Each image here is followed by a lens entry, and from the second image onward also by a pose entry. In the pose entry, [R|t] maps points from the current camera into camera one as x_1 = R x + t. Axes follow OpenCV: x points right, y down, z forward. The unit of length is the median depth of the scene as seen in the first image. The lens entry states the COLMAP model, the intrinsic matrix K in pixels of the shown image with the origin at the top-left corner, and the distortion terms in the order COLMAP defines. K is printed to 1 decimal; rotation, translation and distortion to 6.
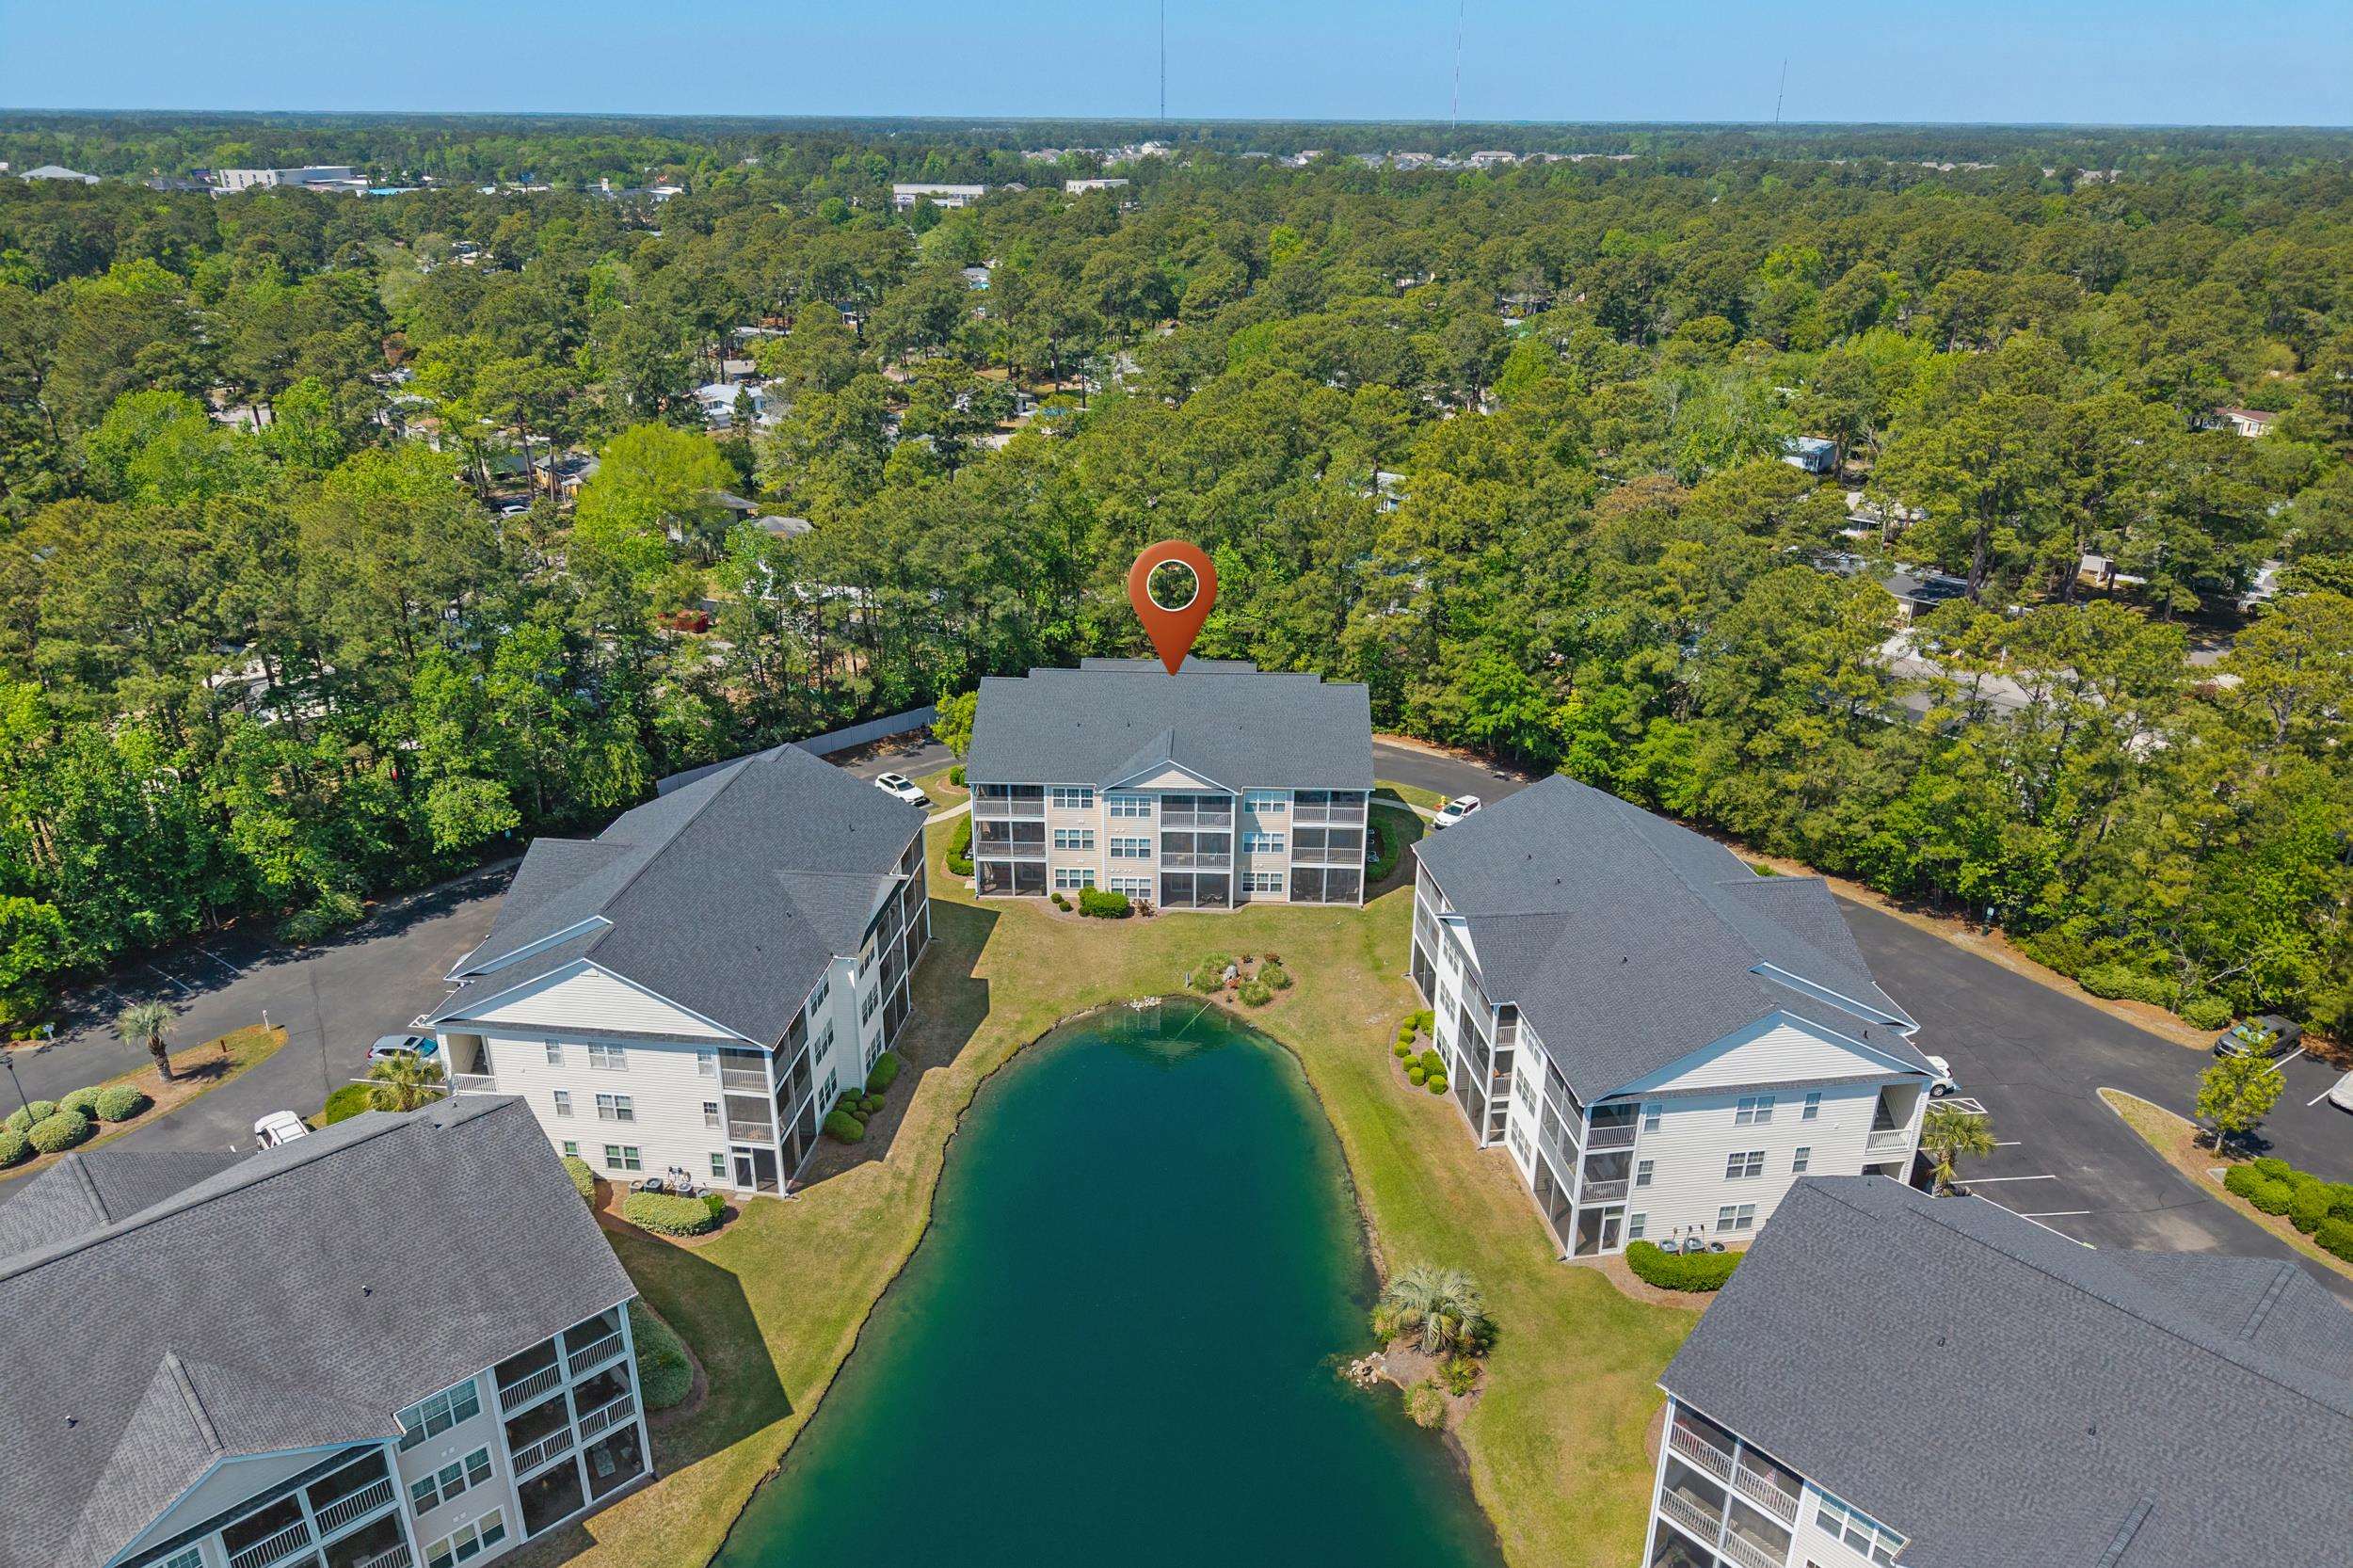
lens RADIAL K [[1599.8, 0, 1176.5], [0, 1599.8, 784.0], [0, 0, 1]] dist [0.056649, -0.078596]
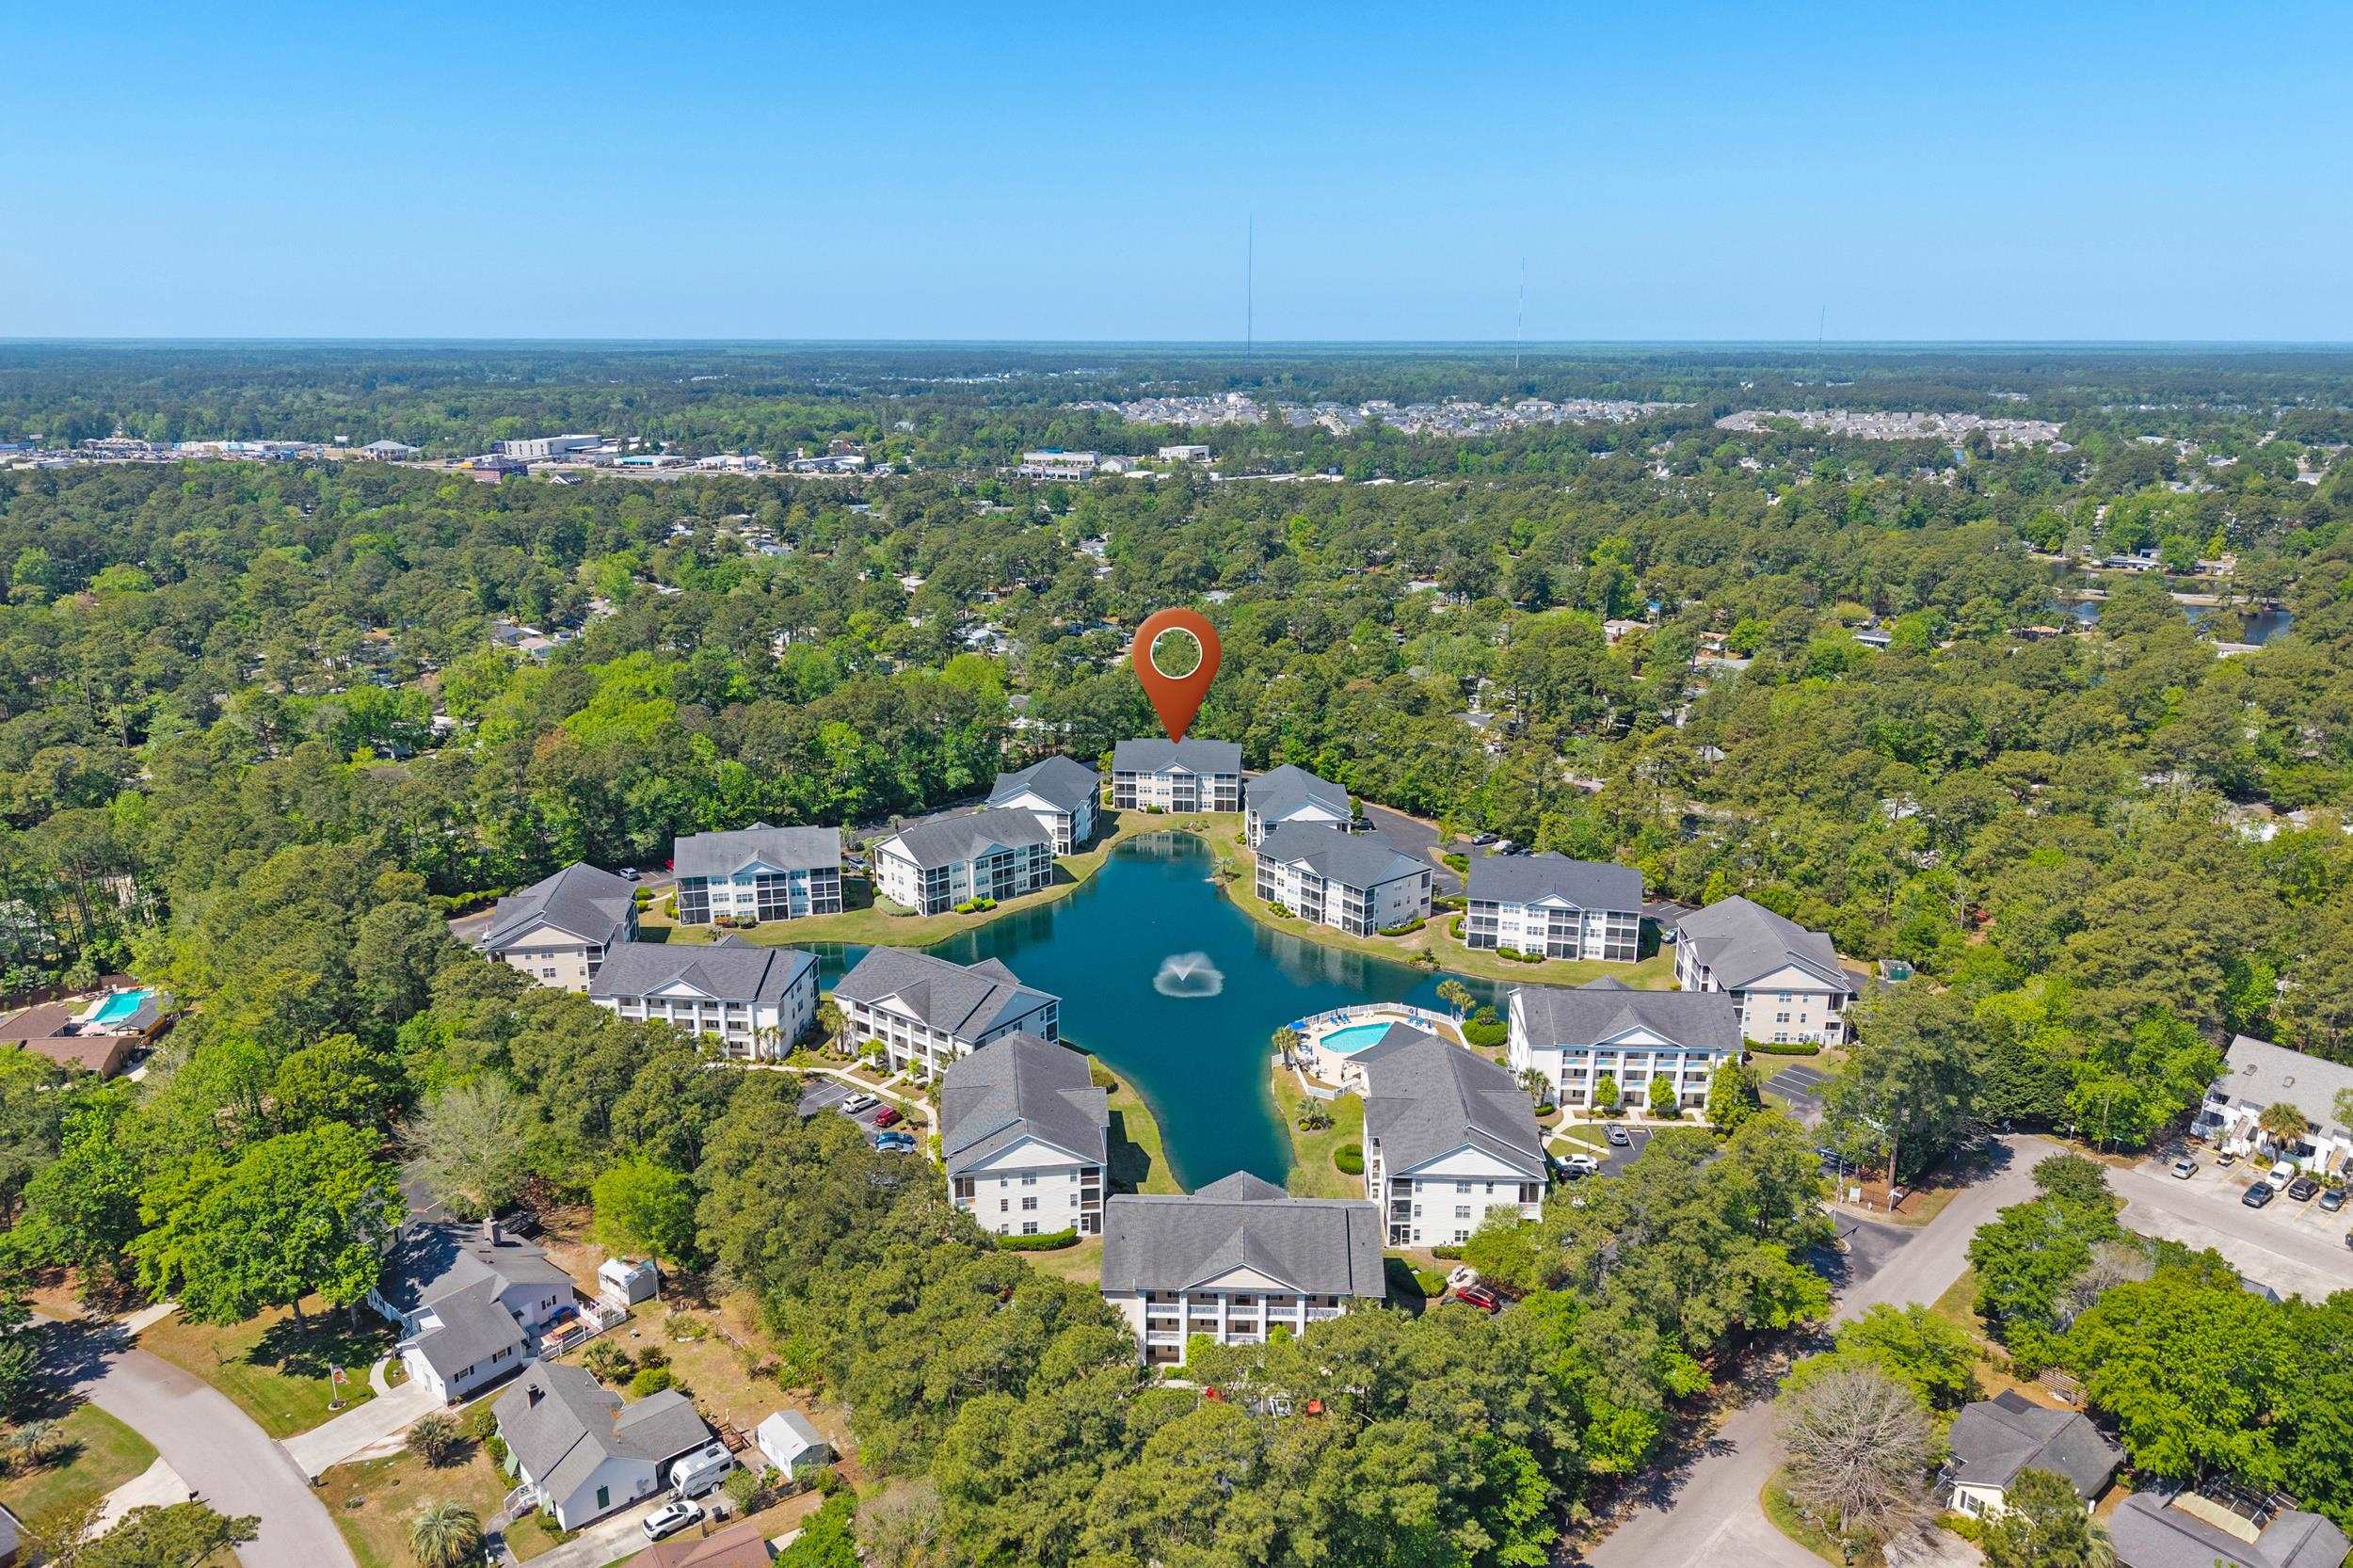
lens RADIAL K [[1599.8, 0, 1176.5], [0, 1599.8, 784.0], [0, 0, 1]] dist [0.056649, -0.078596]
pose [[0.998429, 0.010763, -0.054989, 0.170980], [-0.017502, 0.992179, -0.123586, 0.413679], [0.053229, 0.124354, 0.990809, -2.131352]]
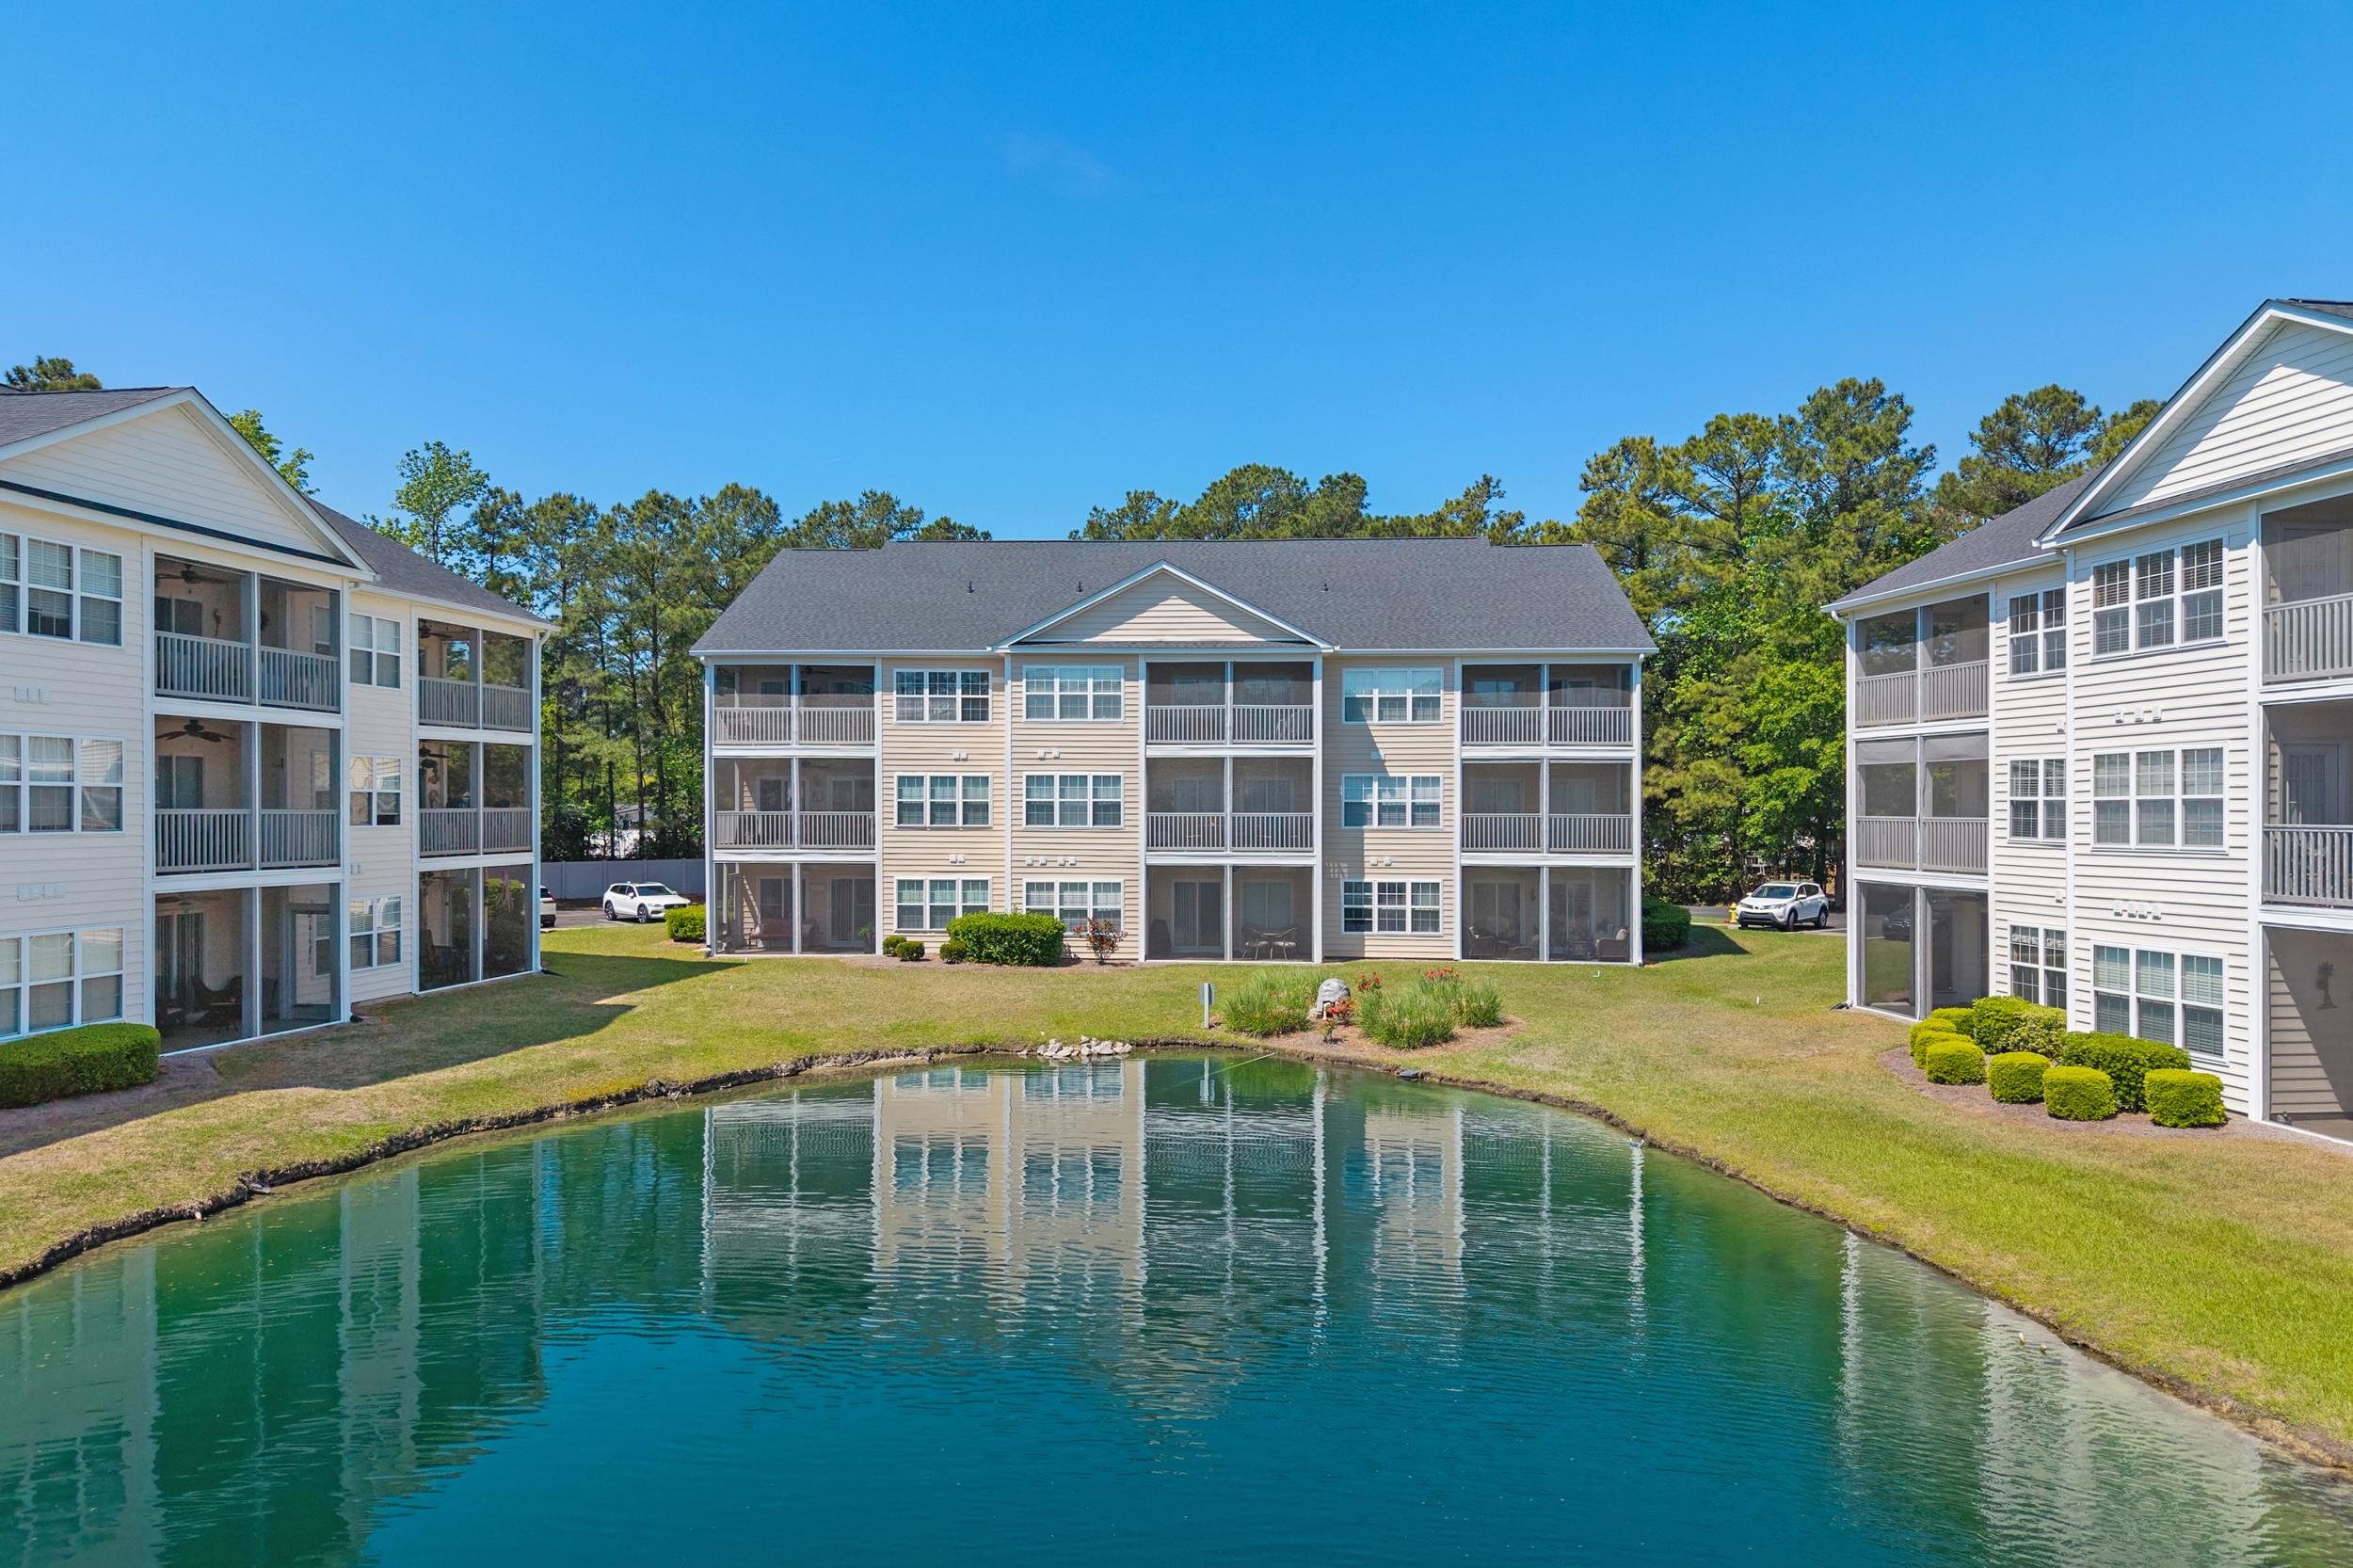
lens RADIAL K [[1599.8, 0, 1176.5], [0, 1599.8, 784.0], [0, 0, 1]] dist [0.056649, -0.078596]
pose [[0.999633, -0.004291, -0.026735, 0.009311], [-0.006658, 0.918092, -0.396312, 0.199316], [0.026246, 0.396344, 0.917727, 0.613624]]
